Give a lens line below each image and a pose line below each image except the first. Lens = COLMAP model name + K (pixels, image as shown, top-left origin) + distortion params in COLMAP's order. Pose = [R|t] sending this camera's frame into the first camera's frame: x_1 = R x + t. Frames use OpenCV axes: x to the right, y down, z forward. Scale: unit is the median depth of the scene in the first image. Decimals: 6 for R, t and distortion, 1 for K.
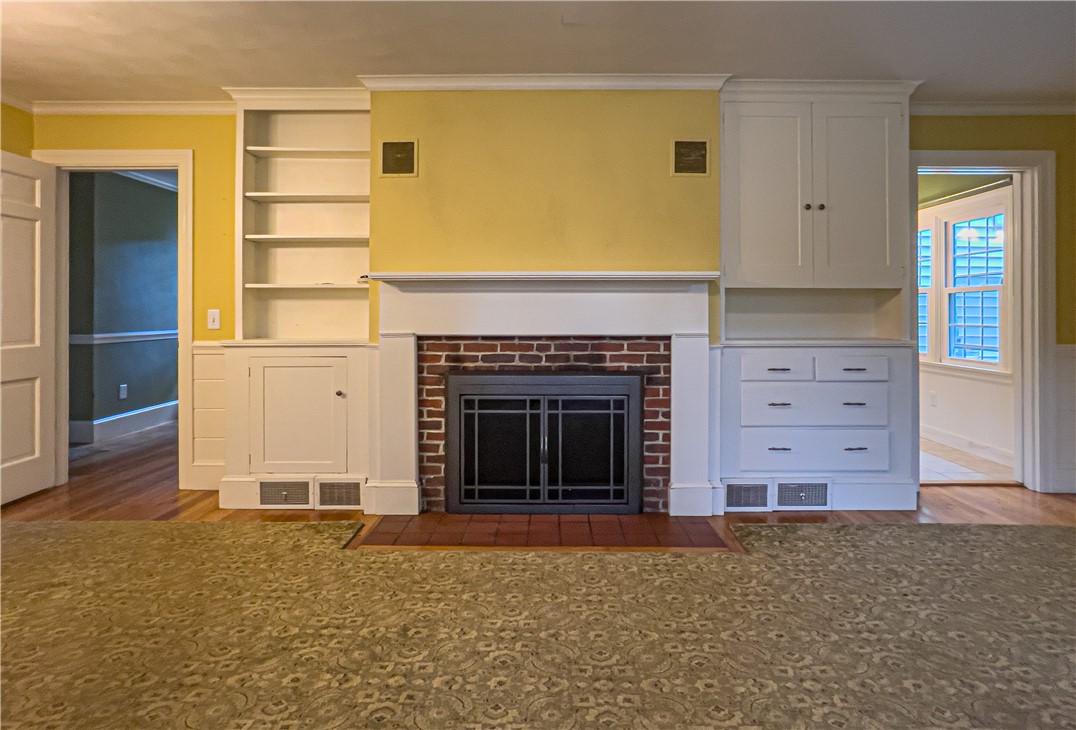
lens RADIAL K [[621.0, 0, 539.8], [0, 621.0, 309.6], [0, 0, 1]] dist [-0.039605, 0.018122]
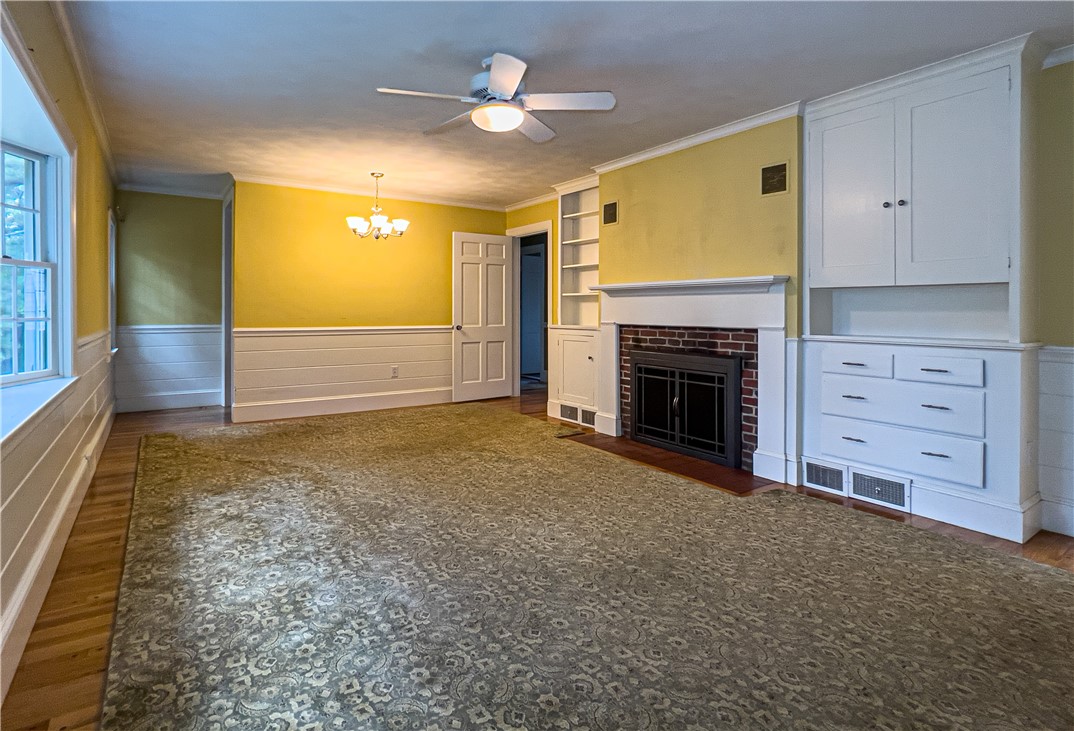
lens RADIAL K [[619.9, 0, 538.8], [0, 619.9, 310.2], [0, 0, 1]] dist [-0.039605, 0.018122]
pose [[0.533067, 0.001628, -0.846072, 1.012284], [0.003137, 0.999987, 0.003901, -0.000887], [0.846067, -0.004733, 0.533055, -0.014195]]
